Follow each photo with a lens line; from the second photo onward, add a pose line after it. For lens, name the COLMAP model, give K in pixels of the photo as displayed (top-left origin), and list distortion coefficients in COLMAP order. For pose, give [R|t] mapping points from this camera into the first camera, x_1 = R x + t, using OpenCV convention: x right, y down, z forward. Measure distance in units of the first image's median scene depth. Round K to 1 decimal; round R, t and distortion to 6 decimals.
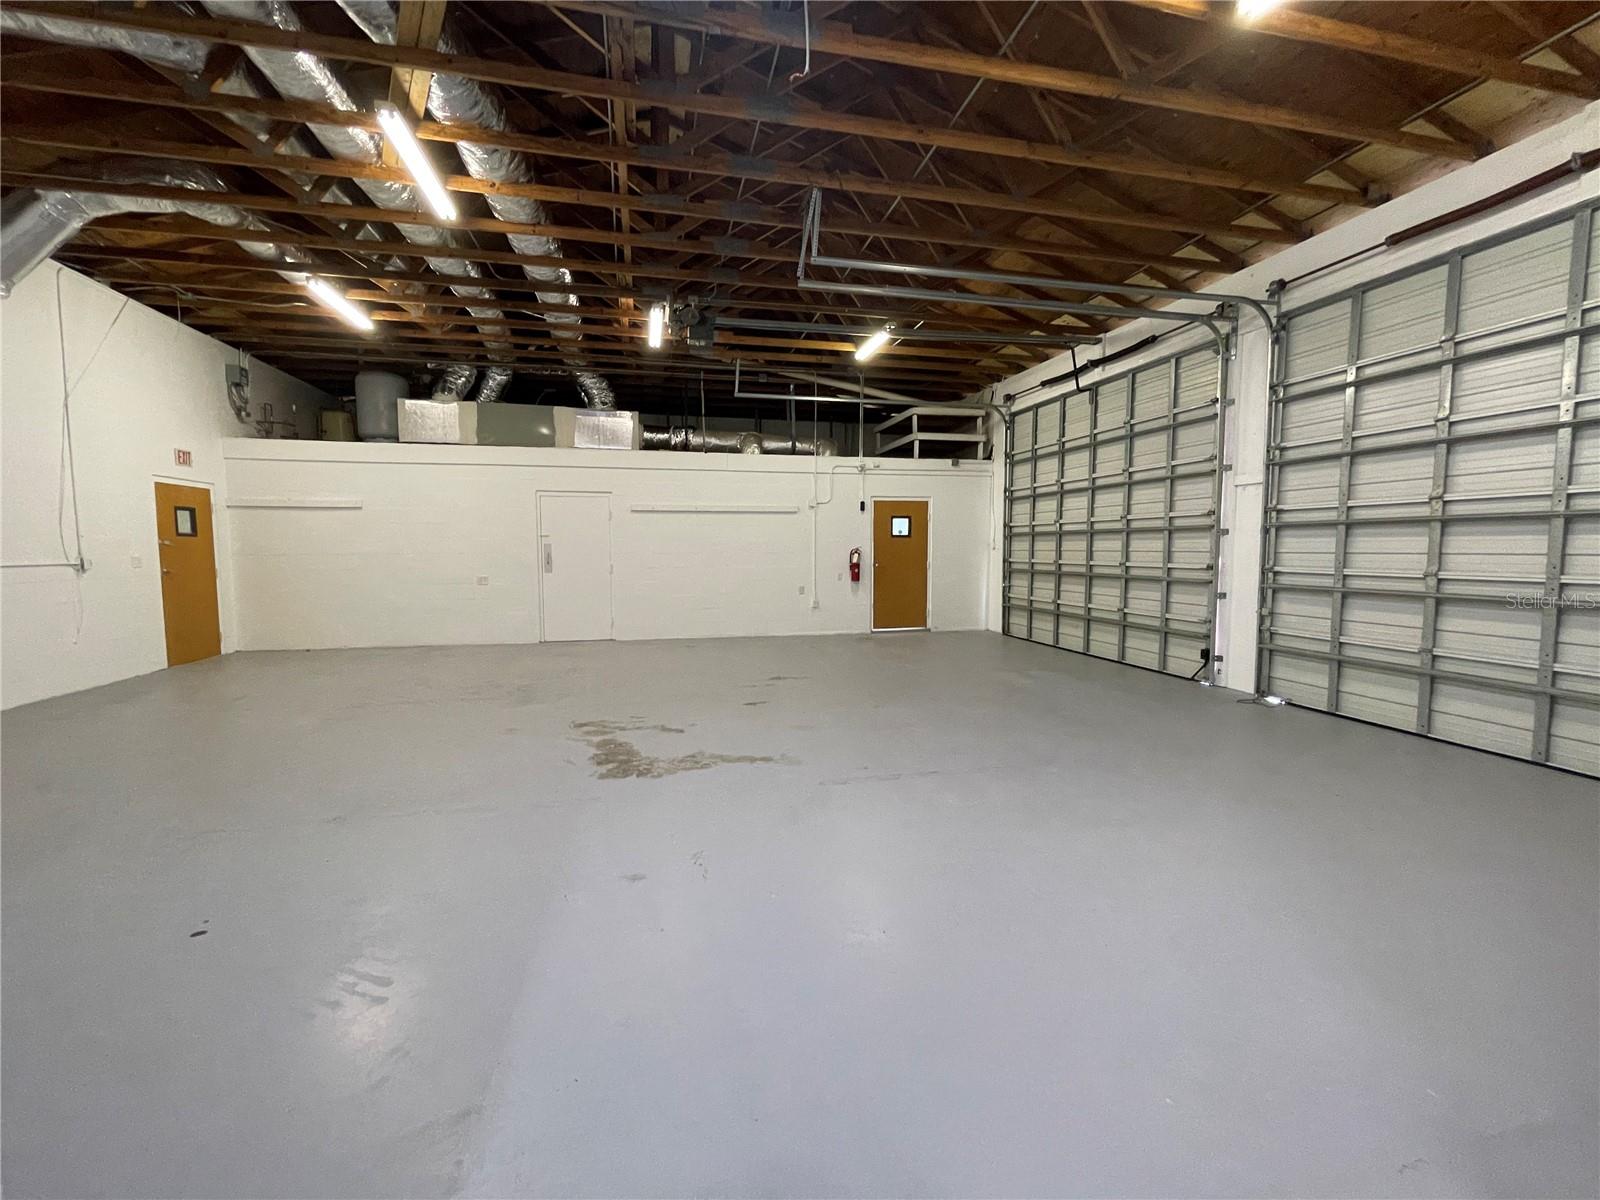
lens RADIAL K [[648.3, 0, 798.0], [0, 648.3, 587.0], [0, 0, 1]] dist [0.002406, 0.000907]
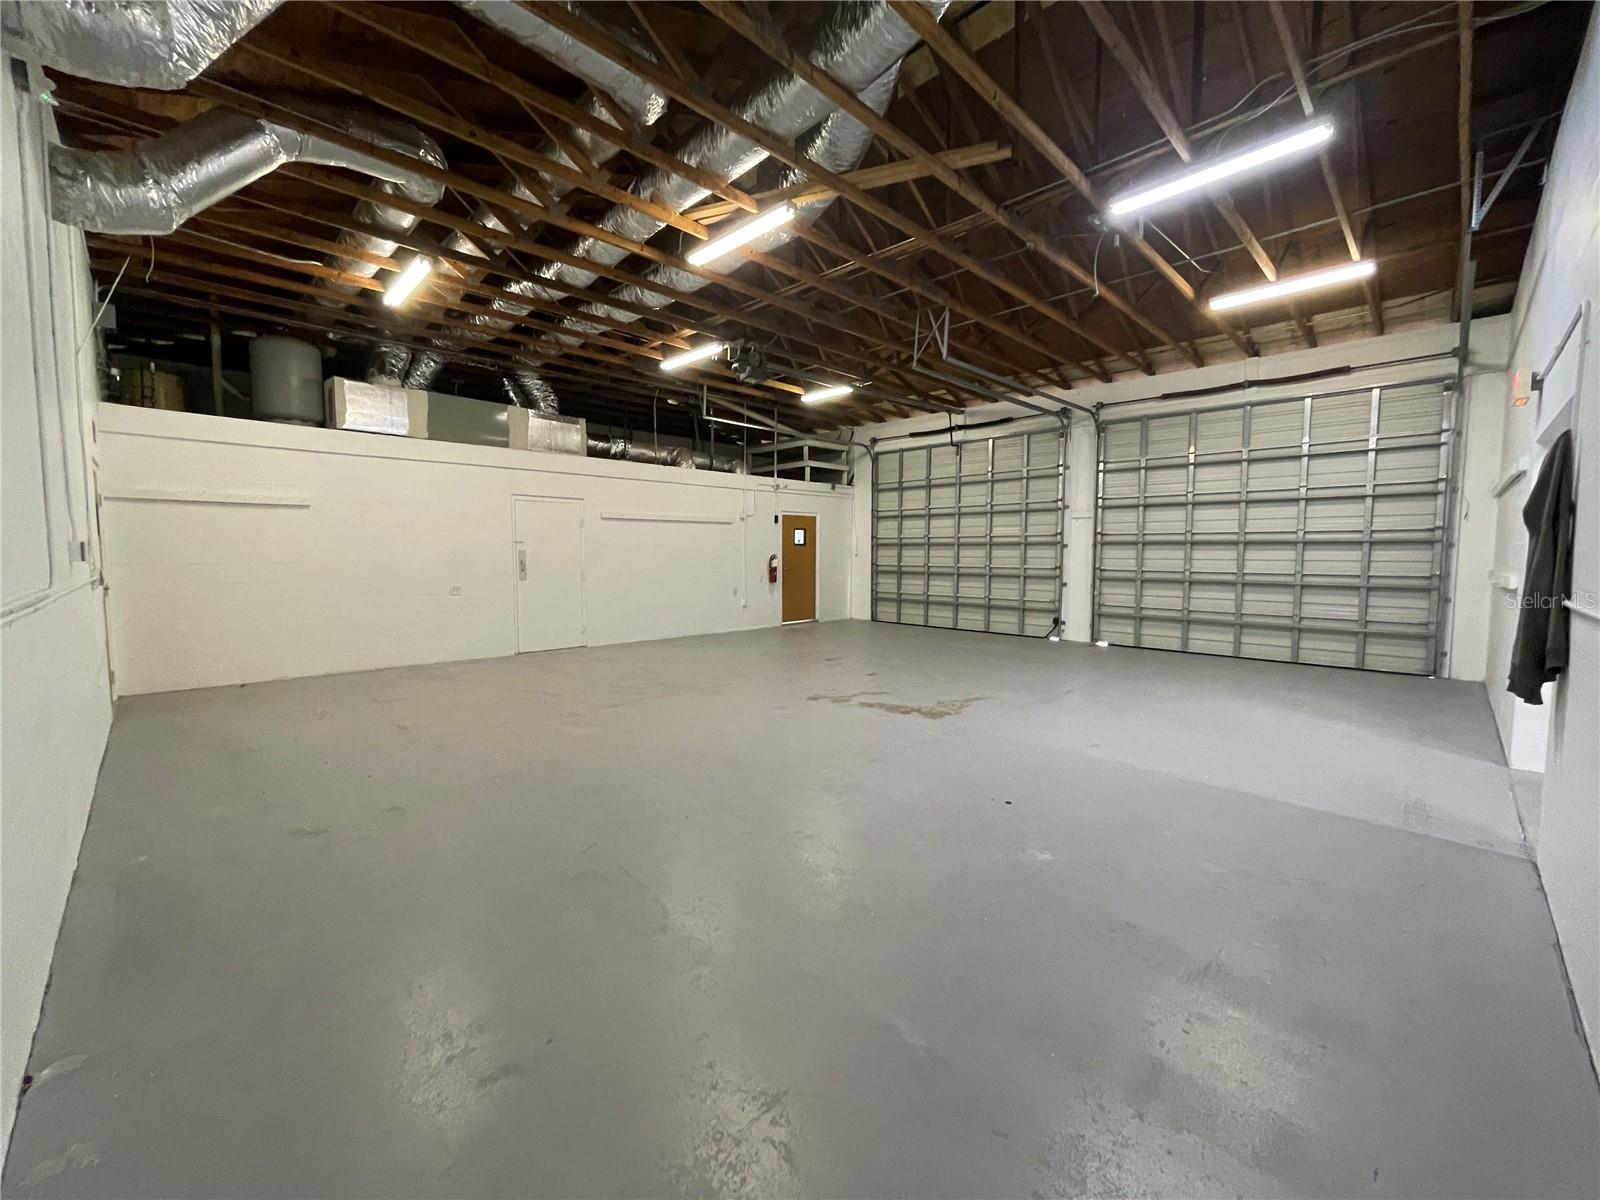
lens RADIAL K [[648.3, 0, 786.8], [0, 648.3, 593.0], [0, 0, 1]] dist [0.002406, 0.000907]
pose [[0.849437, -0.030923, 0.526783, -0.549978], [0.028806, 0.999510, 0.012223, -0.003981], [-0.526903, 0.004792, 0.849912, -0.018533]]
